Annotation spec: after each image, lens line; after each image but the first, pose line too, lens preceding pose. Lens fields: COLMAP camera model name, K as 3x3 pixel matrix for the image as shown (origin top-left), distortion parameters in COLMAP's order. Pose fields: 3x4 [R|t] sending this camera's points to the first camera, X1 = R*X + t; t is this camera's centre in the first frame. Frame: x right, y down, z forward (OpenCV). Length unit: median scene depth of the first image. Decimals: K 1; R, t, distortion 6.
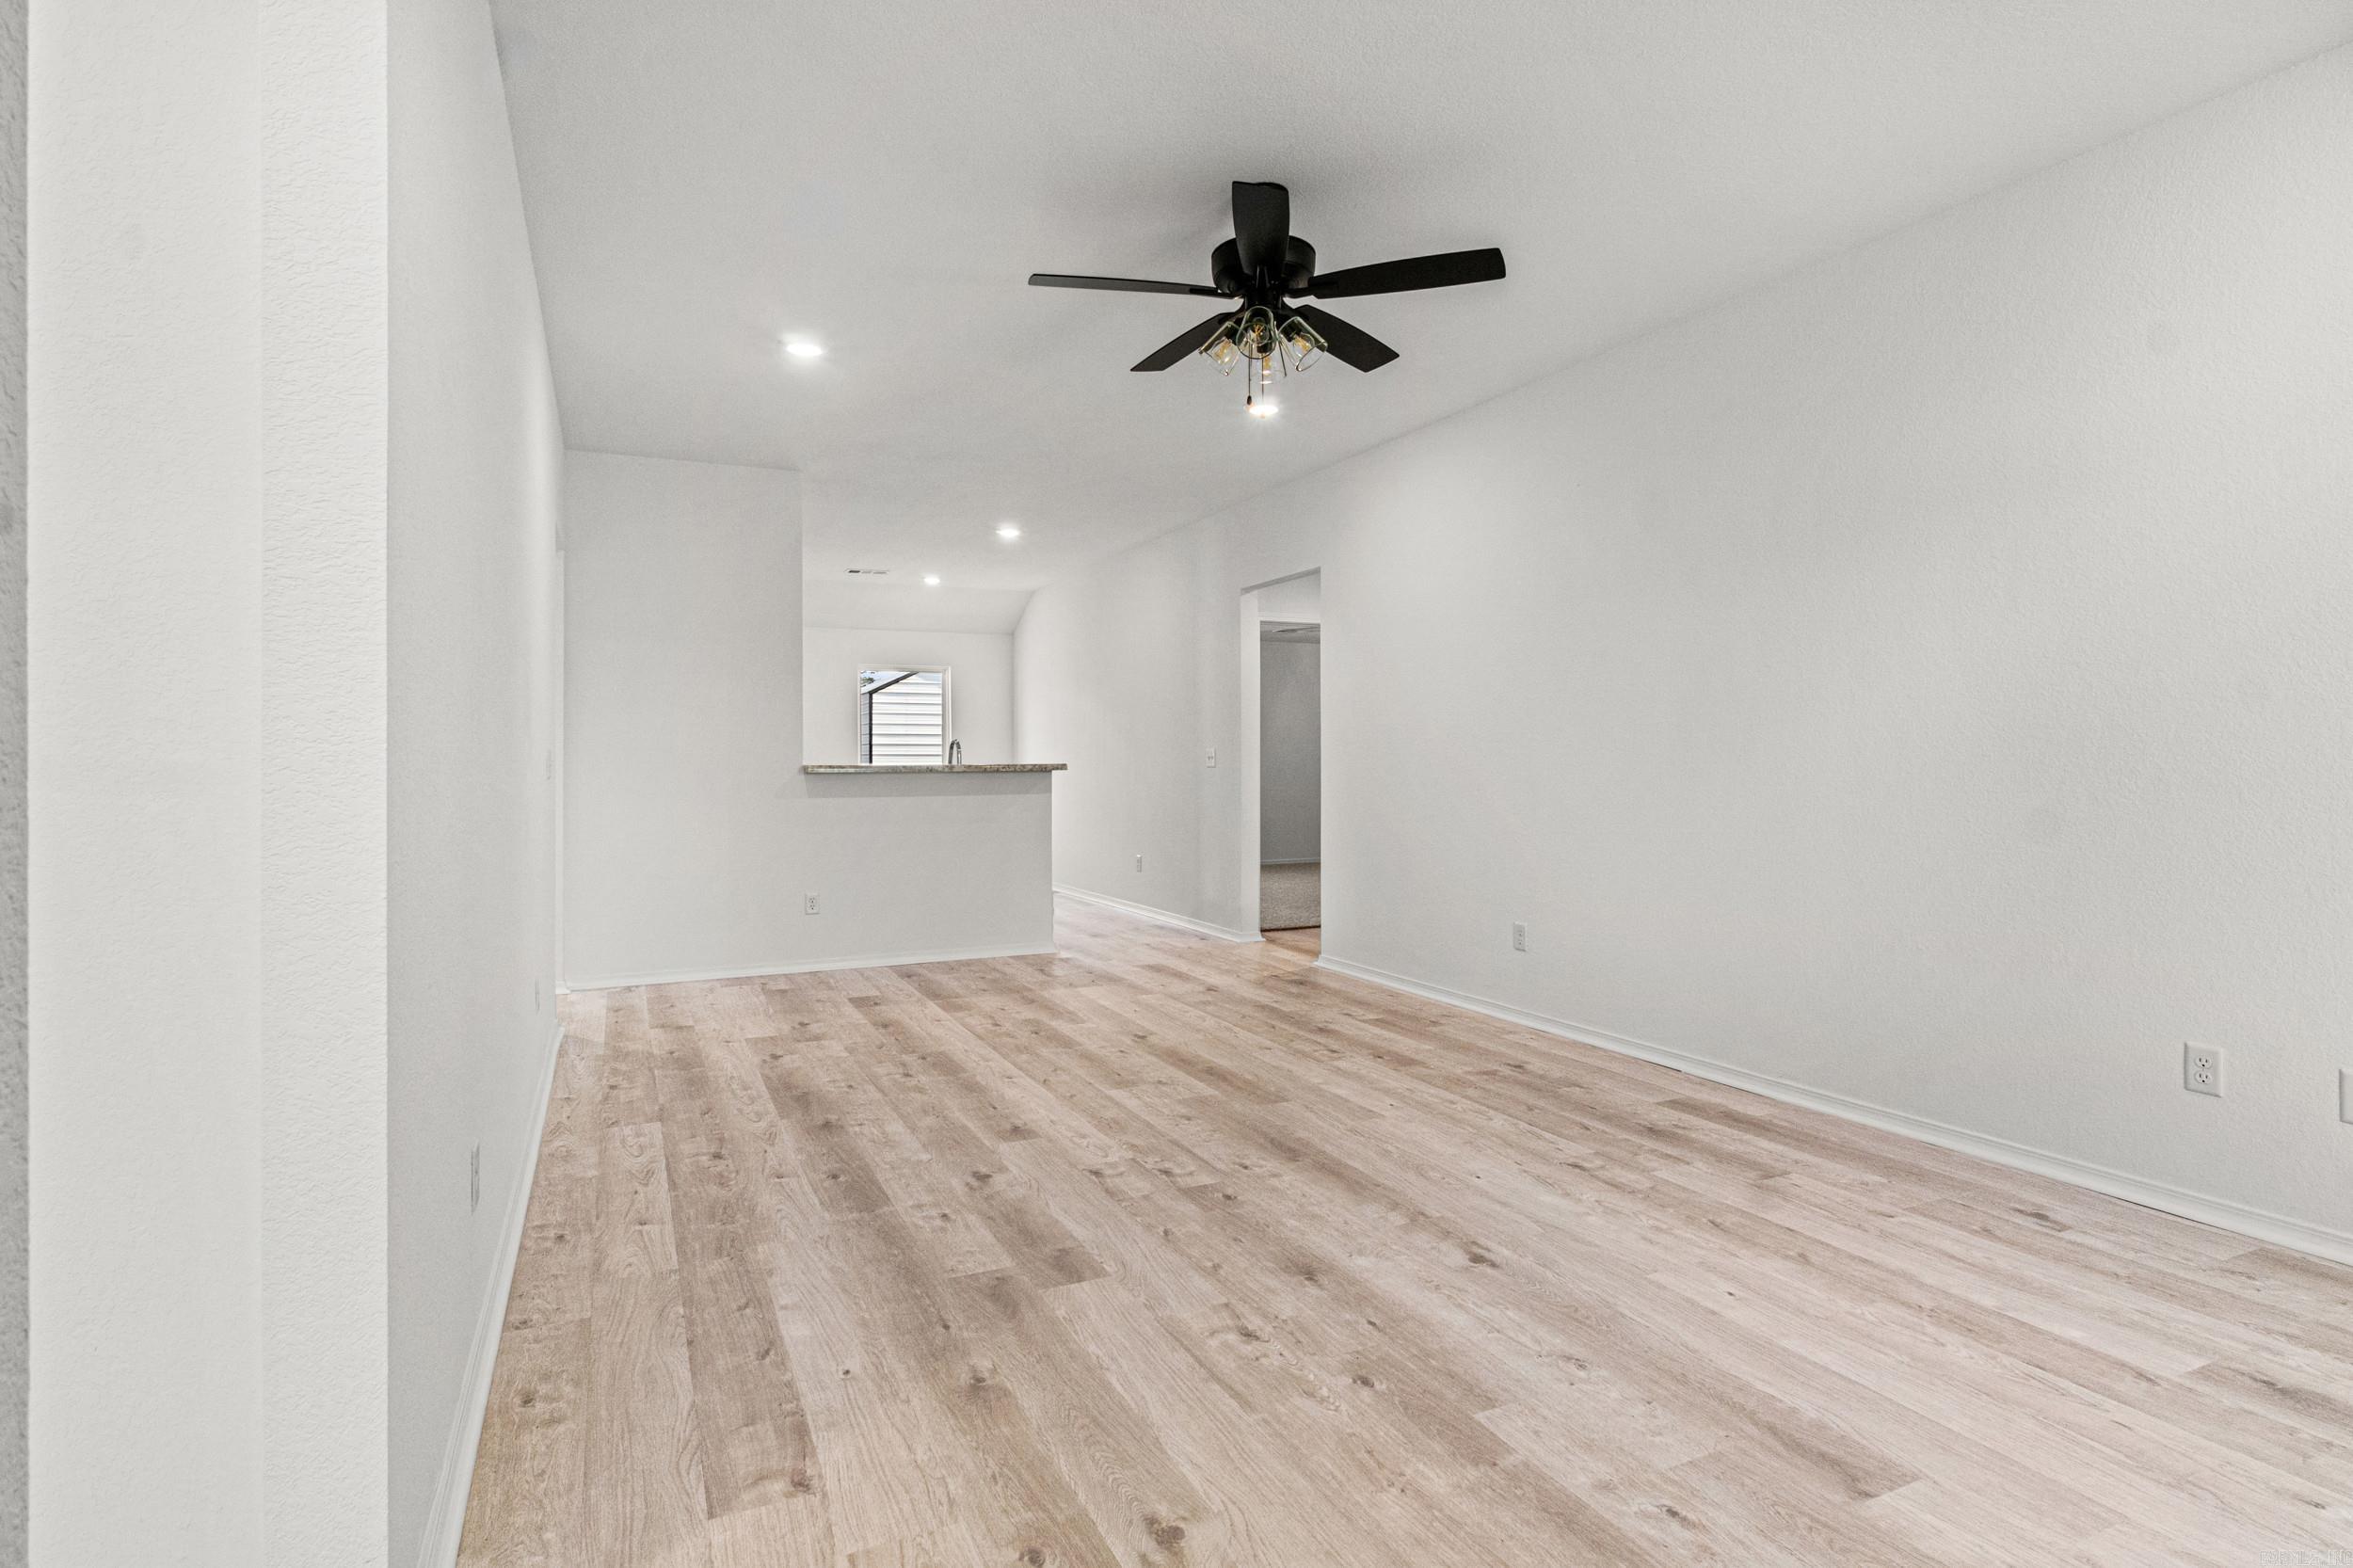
lens RADIAL K [[1185.8, 0, 1140.2], [0, 1185.8, 781.1], [0, 0, 1]] dist [-0.009767, 0.000369]
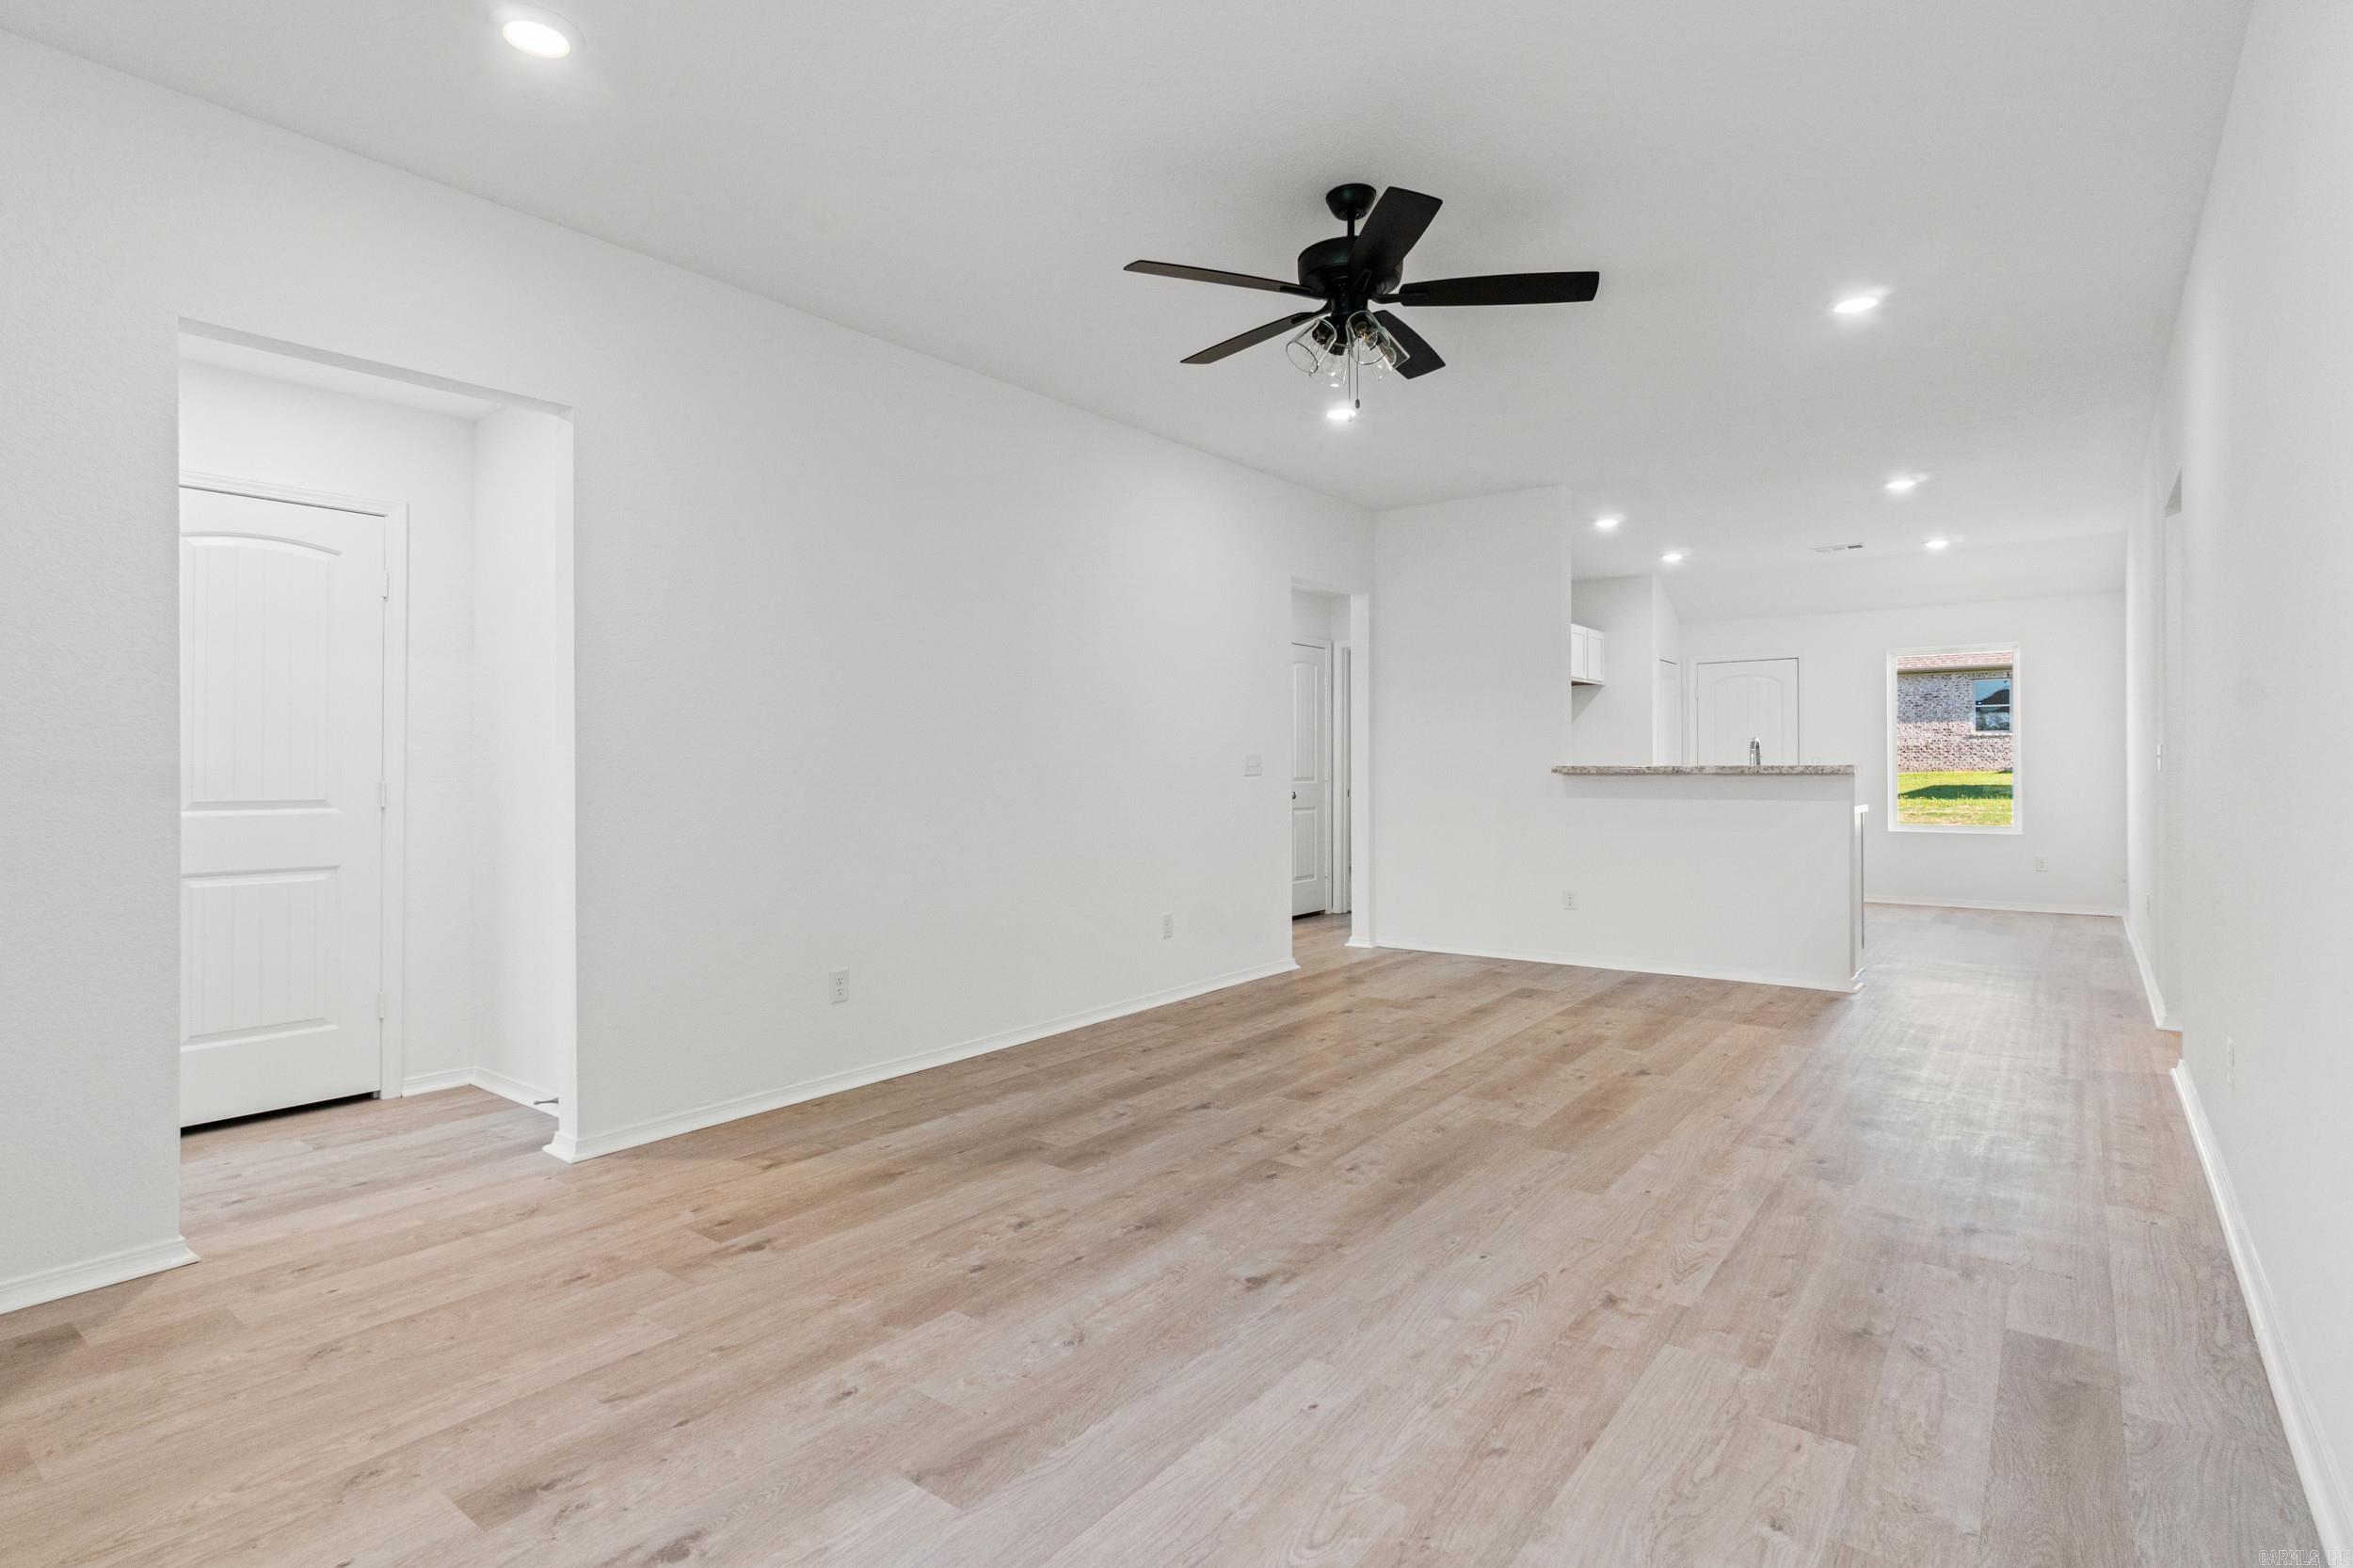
lens RADIAL K [[1169.8, 0, 1159.1], [0, 1169.8, 768.5], [0, 0, 1]] dist [-0.009682, 0.001664]
pose [[0.473878, 0.009489, -0.880539, 0.976950], [-0.014652, 0.999888, 0.002890, -0.018699], [0.880469, 0.011532, 0.473964, 0.416503]]
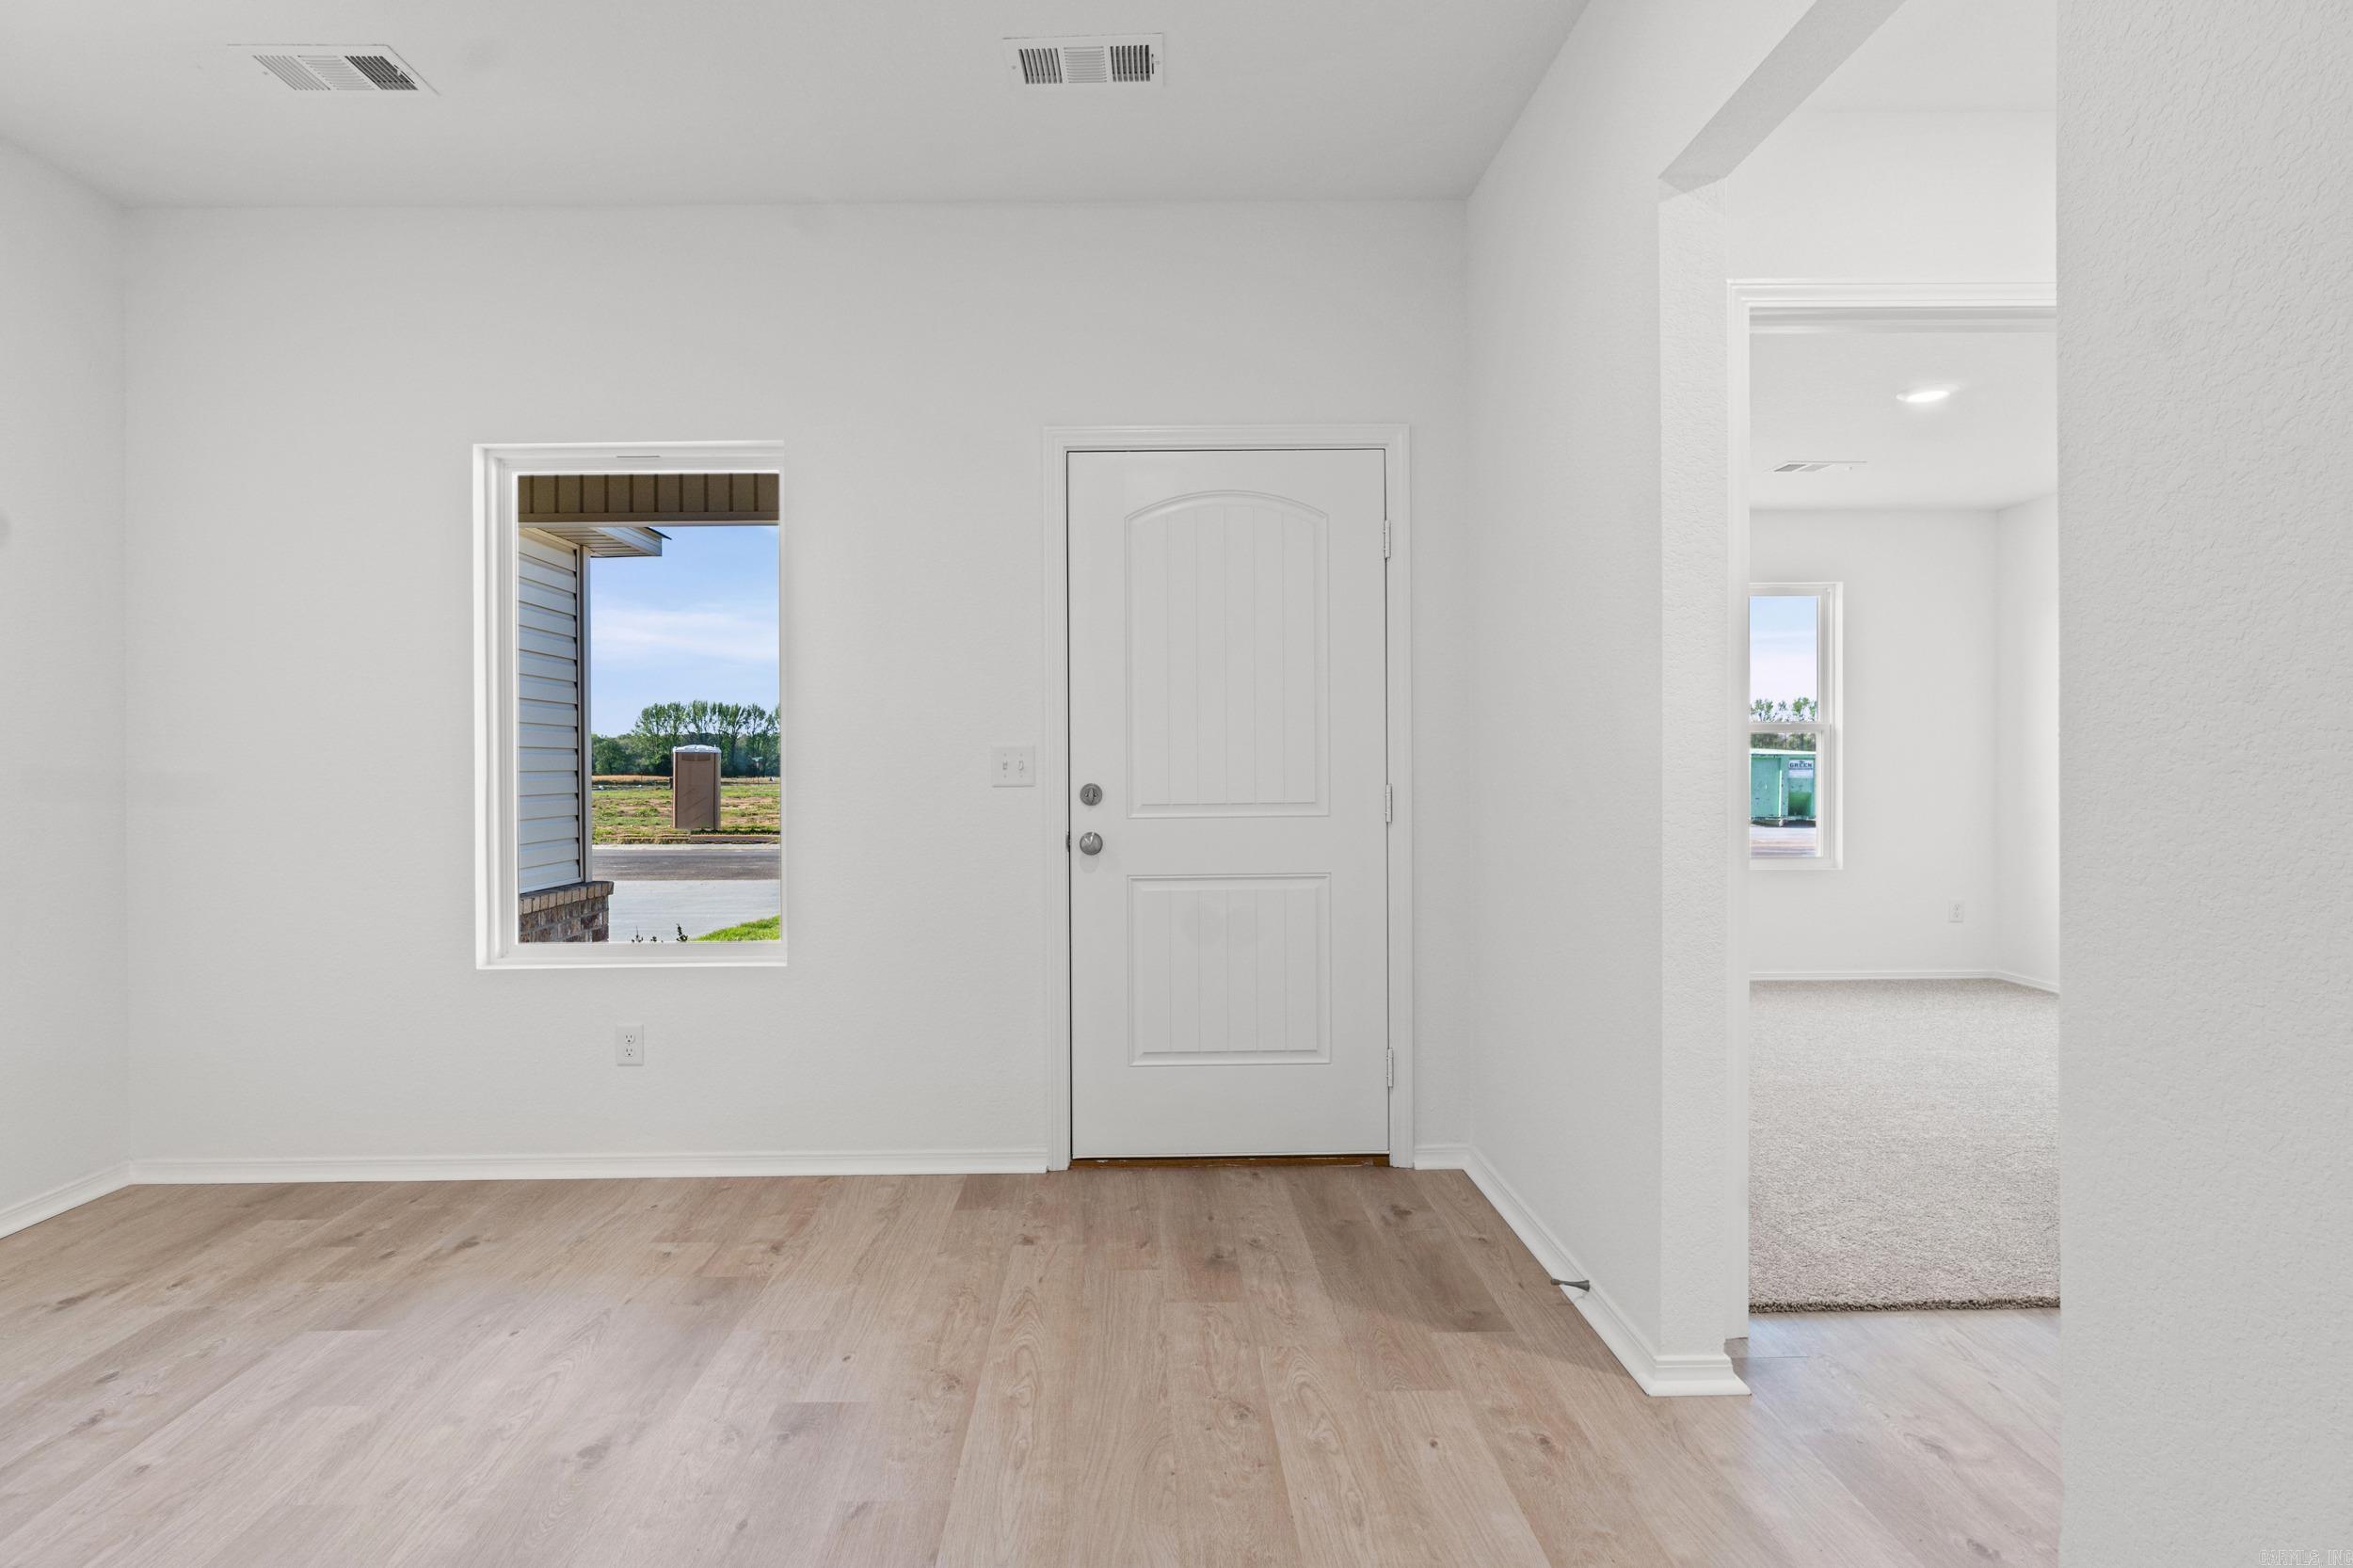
lens RADIAL K [[1185.8, 0, 1140.2], [0, 1185.8, 781.1], [0, 0, 1]] dist [-0.009767, 0.000369]
pose [[-0.919472, 0.010725, 0.393010, -0.164716], [0.022381, 0.999435, 0.025088, -0.016700], [-0.392519, 0.031864, -0.919192, 0.951233]]
